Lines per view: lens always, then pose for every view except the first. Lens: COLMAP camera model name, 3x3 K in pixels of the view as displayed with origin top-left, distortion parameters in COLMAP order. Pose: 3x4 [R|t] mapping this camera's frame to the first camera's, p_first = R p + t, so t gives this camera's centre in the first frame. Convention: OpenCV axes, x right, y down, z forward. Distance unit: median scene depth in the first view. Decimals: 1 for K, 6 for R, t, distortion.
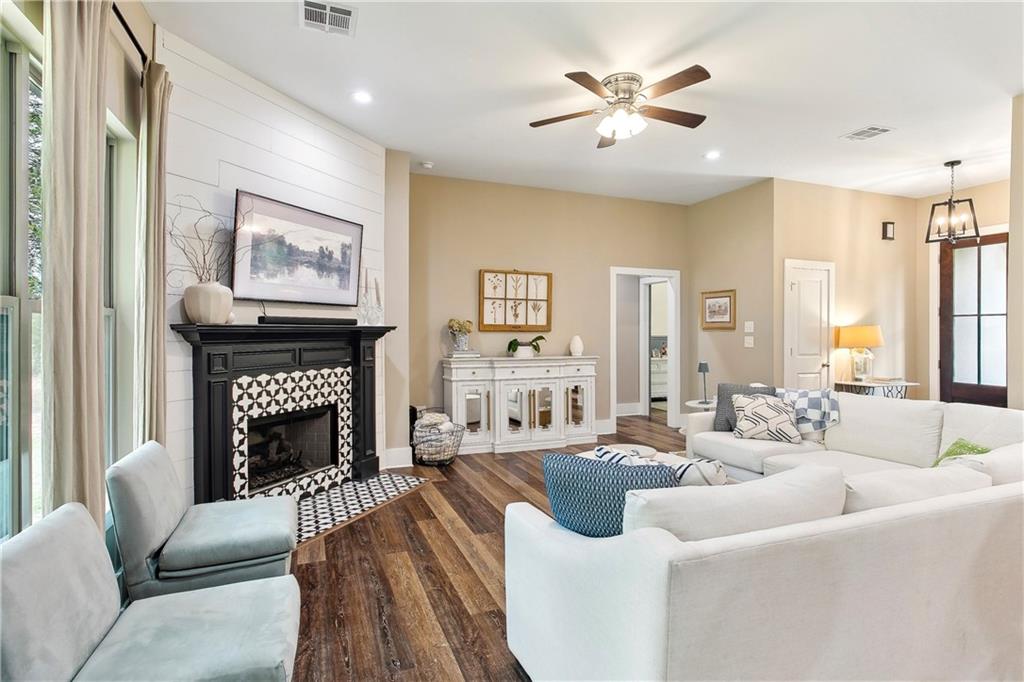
lens RADIAL K [[511.9, 0, 506.6], [0, 511.9, 330.4], [0, 0, 1]] dist [-0.054468, 0.040411]
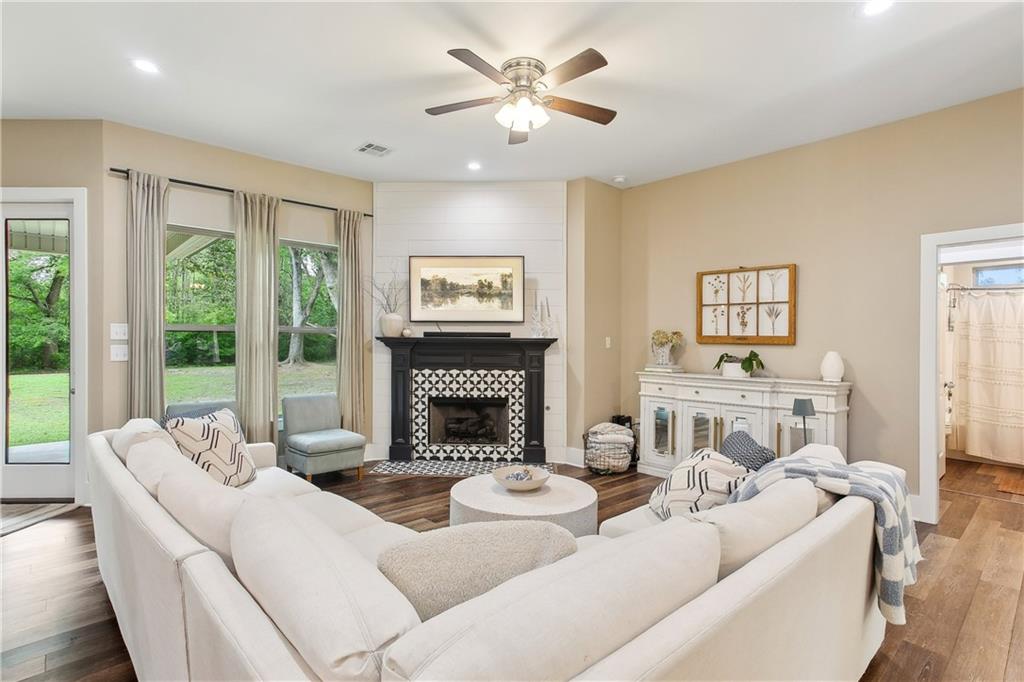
lens RADIAL K [[515.1, 0, 518.0], [0, 515.1, 338.3], [0, 0, 1]] dist [-0.061802, 0.040449]
pose [[0.363619, 0.000201, -0.931548, 0.881463], [-0.005479, 0.999983, -0.001923, -0.005197], [0.931532, 0.005803, 0.363614, 0.541160]]
